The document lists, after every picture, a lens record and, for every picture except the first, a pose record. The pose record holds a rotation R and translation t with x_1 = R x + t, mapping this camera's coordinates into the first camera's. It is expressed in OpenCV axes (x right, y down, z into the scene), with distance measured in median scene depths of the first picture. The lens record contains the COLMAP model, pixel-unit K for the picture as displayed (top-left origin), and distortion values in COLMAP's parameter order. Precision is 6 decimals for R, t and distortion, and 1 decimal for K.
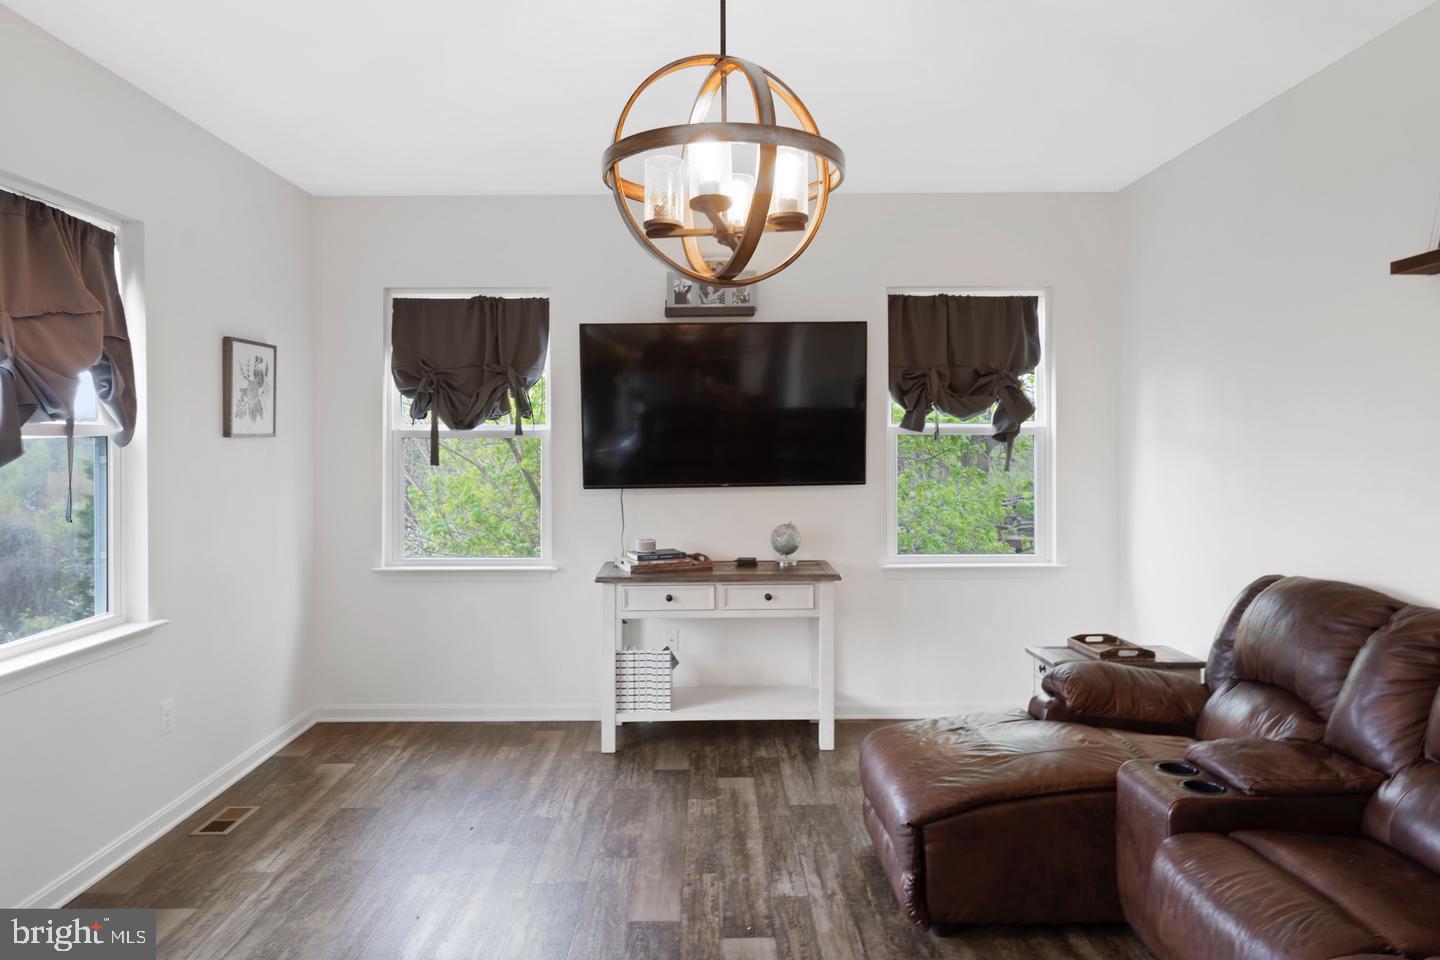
lens RADIAL K [[972.6, 0, 716.5], [0, 972.6, 465.6], [0, 0, 1]] dist [0.000784, 0.002012]
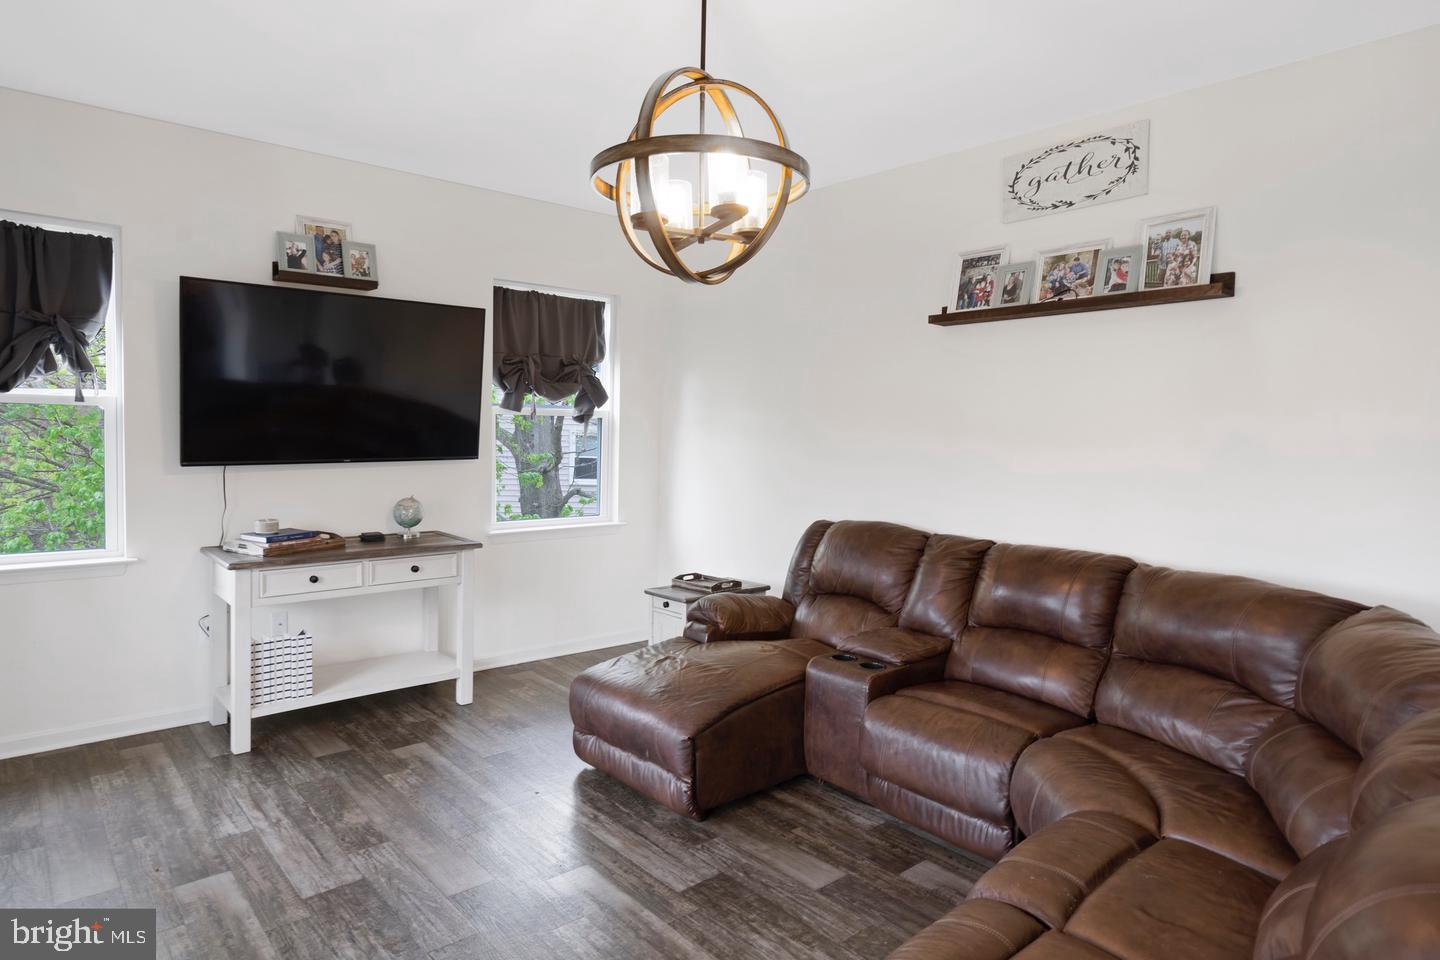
lens RADIAL K [[847.6, 0, 713.9], [0, 847.6, 486.3], [0, 0, 1]] dist [0.004951, -0.001939]
pose [[0.761632, -0.027790, 0.647414, -0.277922], [-0.009052, 0.998526, 0.053510, -0.003619], [-0.647947, -0.046615, 0.760258, 0.109879]]
